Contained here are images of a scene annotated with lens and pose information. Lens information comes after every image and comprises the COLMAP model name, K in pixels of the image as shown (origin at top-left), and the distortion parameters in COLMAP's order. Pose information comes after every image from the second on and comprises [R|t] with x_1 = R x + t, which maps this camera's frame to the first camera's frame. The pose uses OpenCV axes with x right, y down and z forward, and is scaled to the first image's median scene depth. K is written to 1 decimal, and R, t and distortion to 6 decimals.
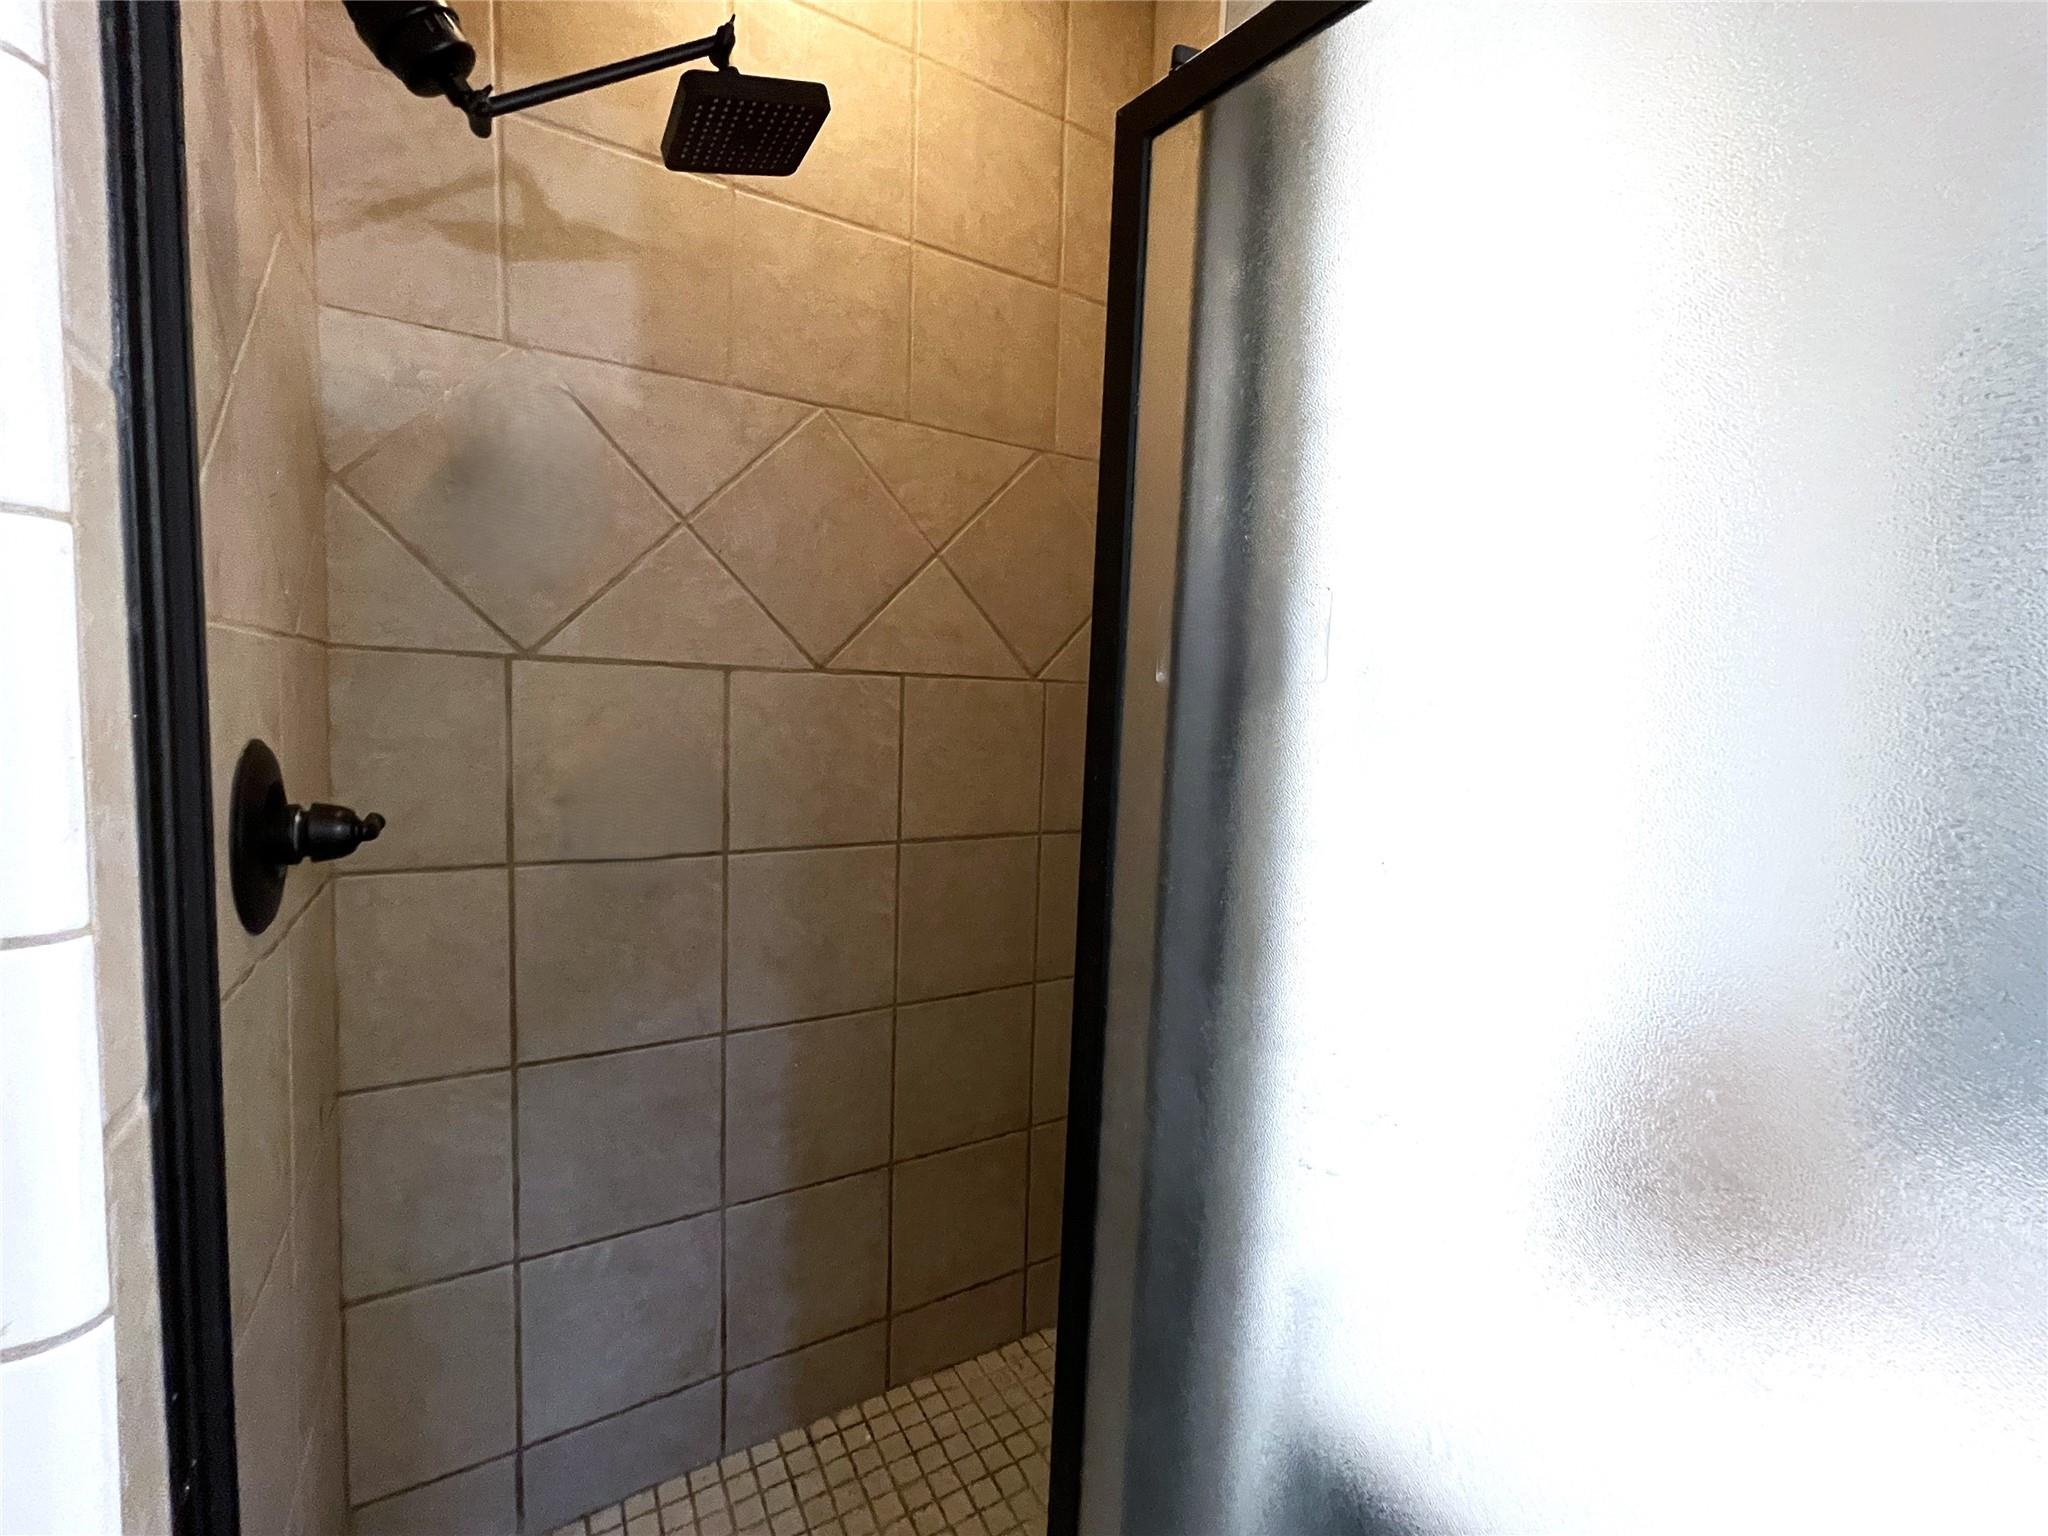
lens RADIAL K [[849.5, 0, 1010.1], [0, 849.5, 776.1], [0, 0, 1]] dist [-0.002295, -0.000173]
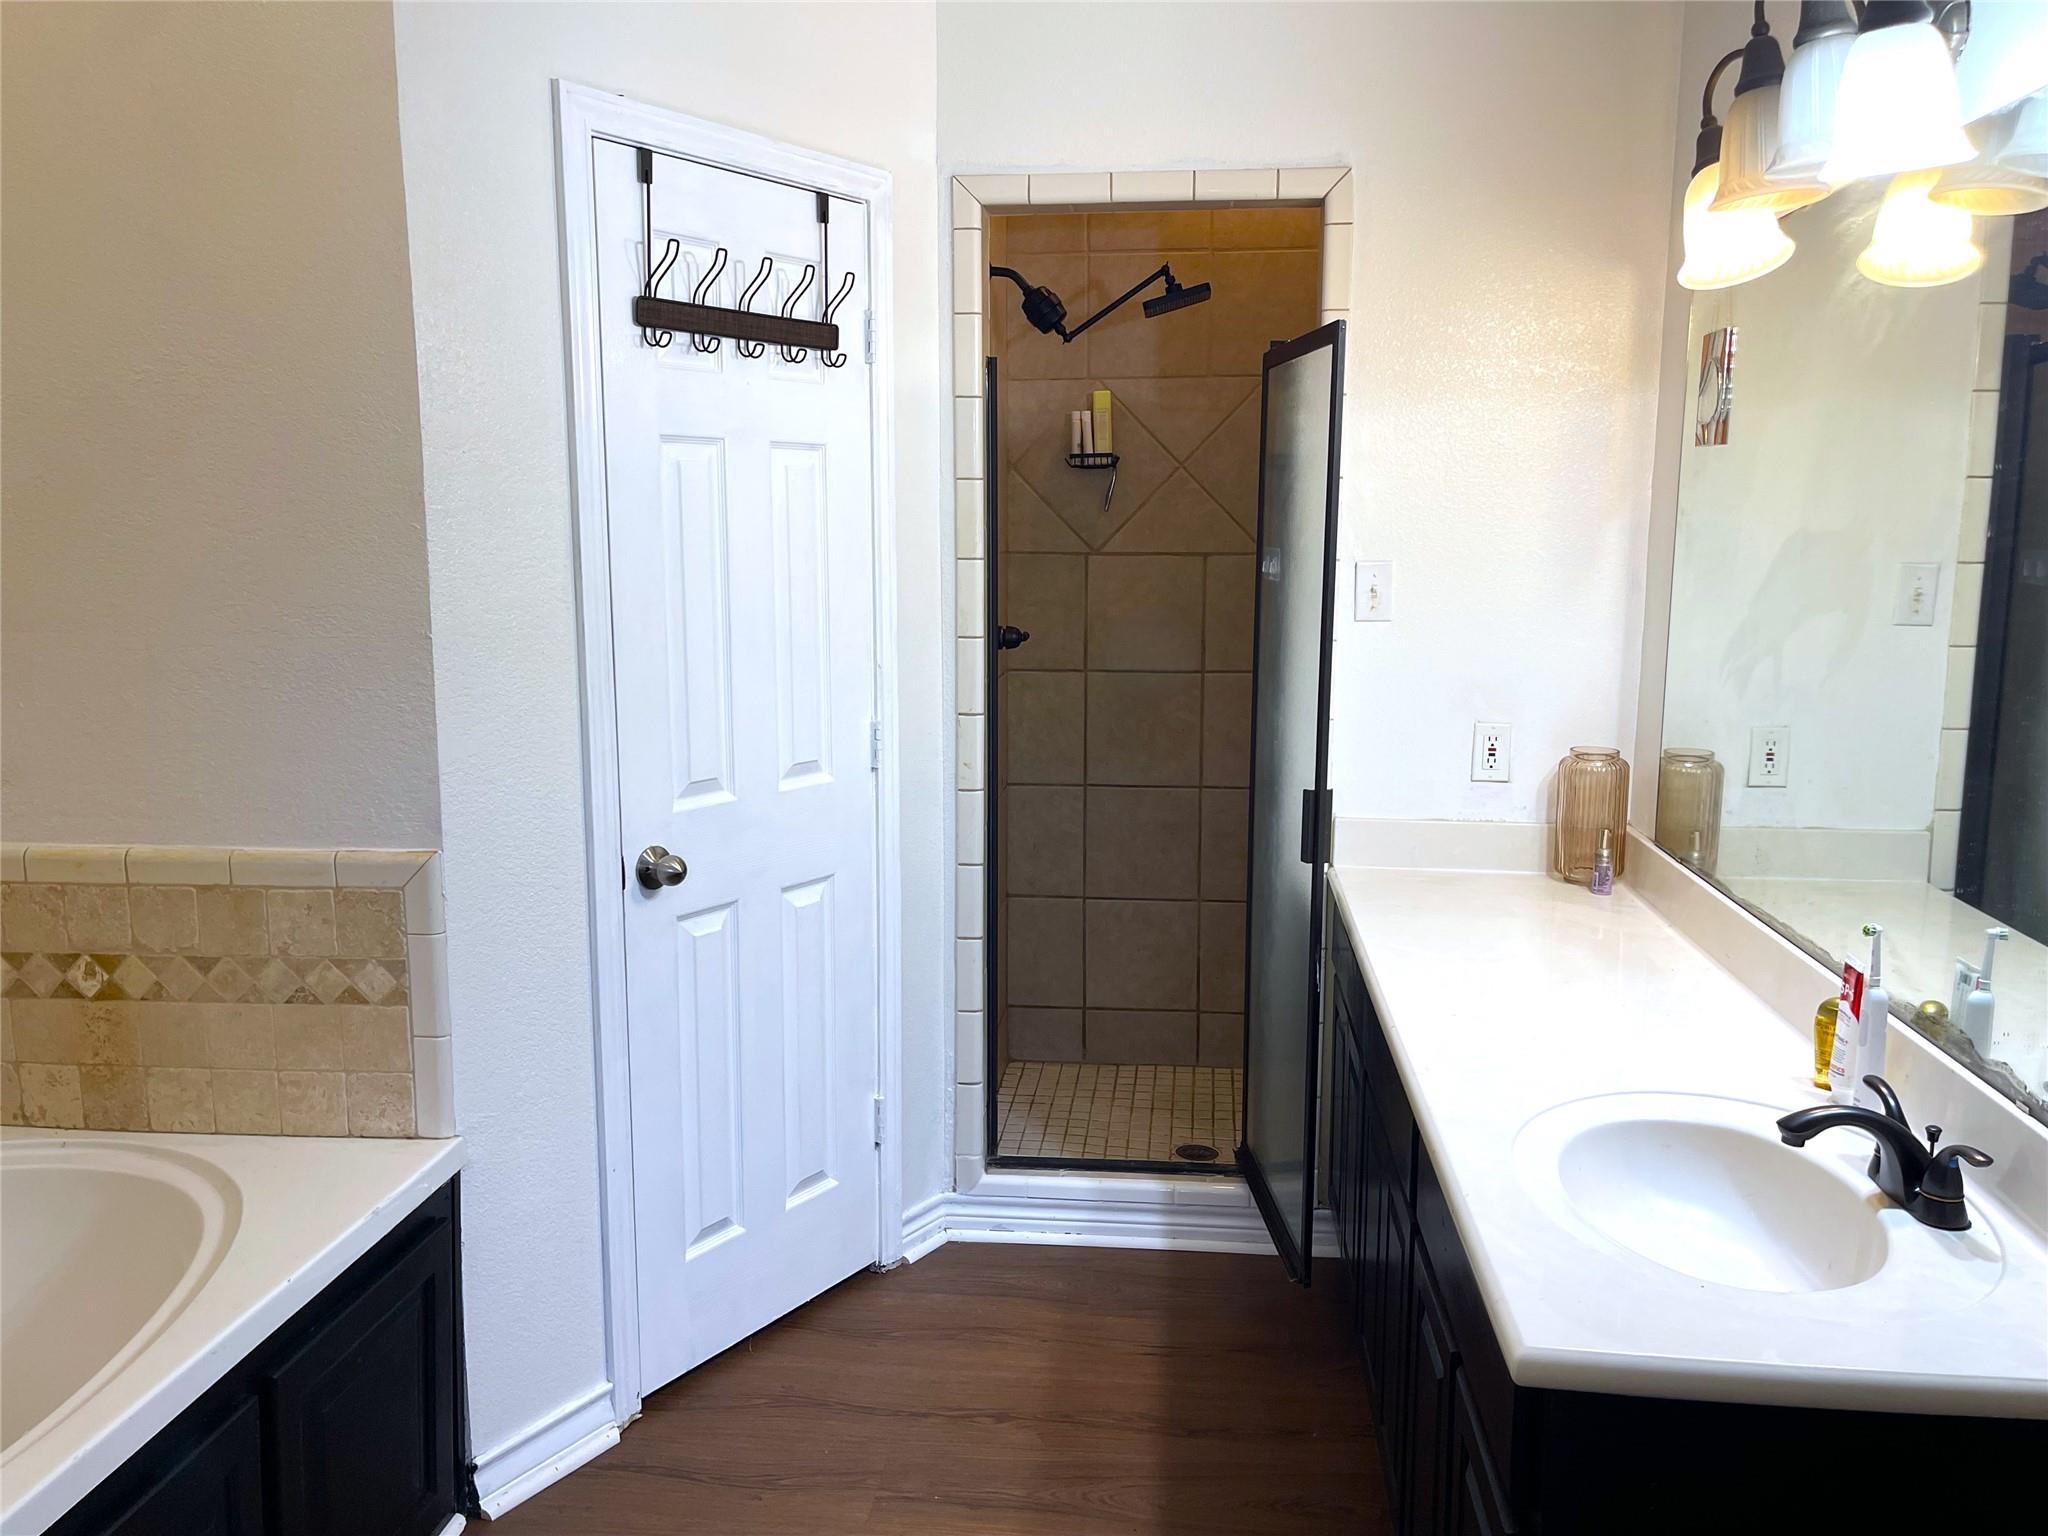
lens RADIAL K [[1567.7, 0, 1025.5], [0, 1567.7, 766.9], [0, 0, 1]] dist [-0.002953, -0.000157]
pose [[0.803879, 0.053756, -0.592359, 1.273744], [-0.019743, 0.997770, 0.063754, 0.097971], [0.594465, -0.039556, 0.803148, -1.730834]]
